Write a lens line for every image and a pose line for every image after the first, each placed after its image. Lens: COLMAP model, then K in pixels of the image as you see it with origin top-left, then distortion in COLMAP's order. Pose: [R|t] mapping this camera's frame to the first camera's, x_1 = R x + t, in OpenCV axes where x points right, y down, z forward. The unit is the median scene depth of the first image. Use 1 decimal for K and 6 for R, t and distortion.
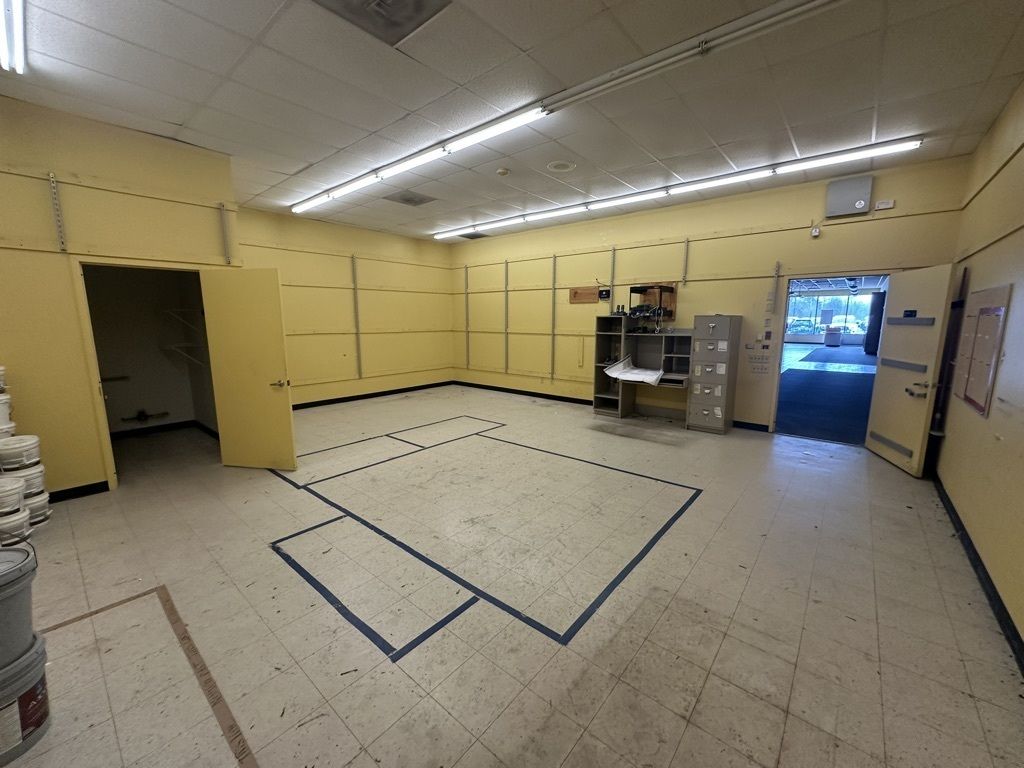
lens RADIAL K [[409.3, 0, 510.1], [0, 409.3, 385.5], [0, 0, 1]] dist [-0.007307, 0.001132]
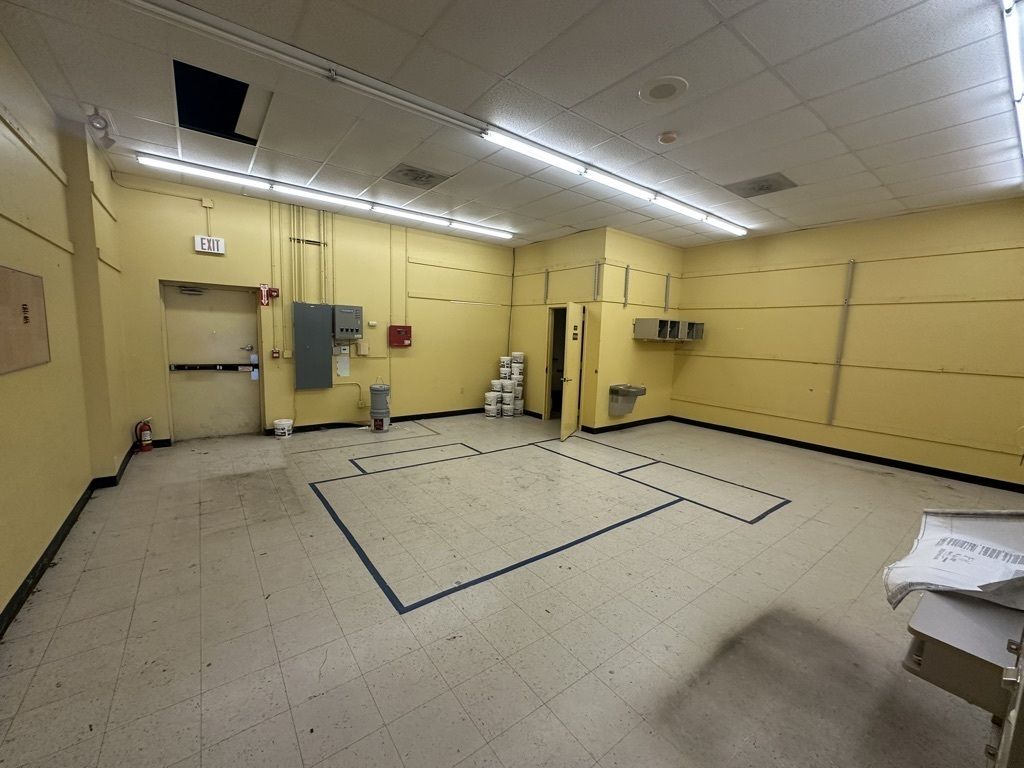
lens RADIAL K [[409.3, 0, 513.2], [0, 409.3, 381.7], [0, 0, 1]] dist [-0.007307, 0.001132]
pose [[-0.217598, 0.108154, -0.970028, 0.897906], [-0.190898, 0.969932, 0.150966, -0.182247], [0.957188, 0.218026, -0.190409, 1.095238]]
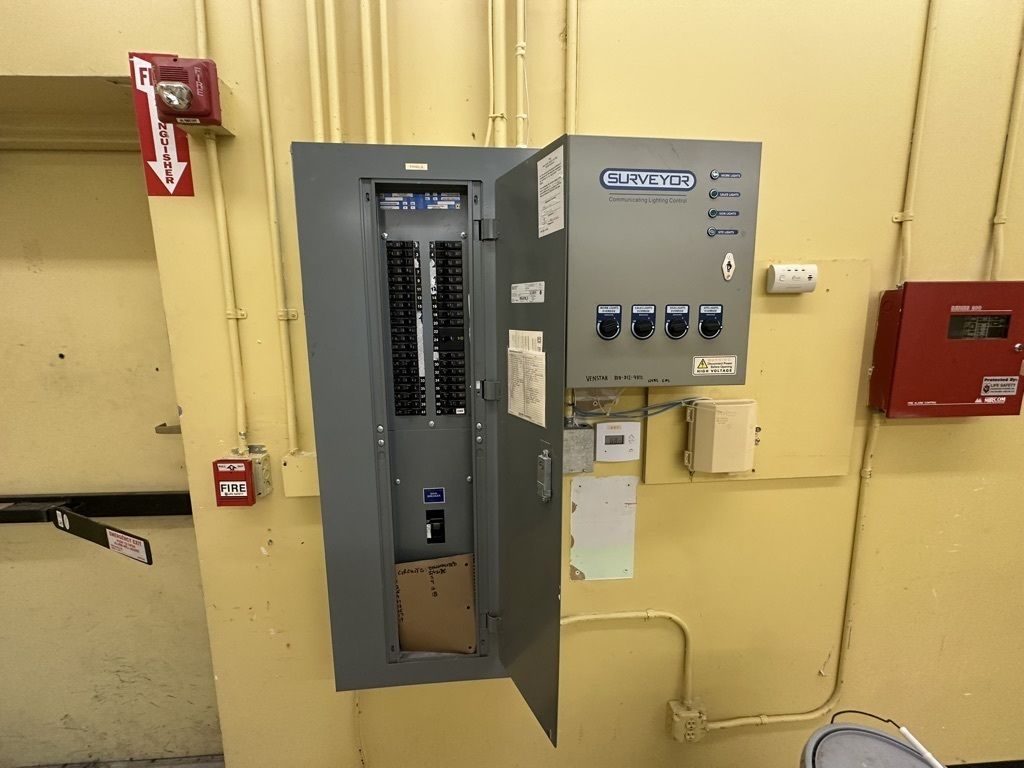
lens RADIAL K [[409.3, 0, 513.5], [0, 409.3, 380.6], [0, 0, 1]] dist [-0.007307, 0.001132]
pose [[-0.712203, 0.111852, -0.693005, 0.134764], [-0.106090, 0.958734, 0.263770, -0.090341], [0.693910, 0.261379, -0.670947, 0.557580]]
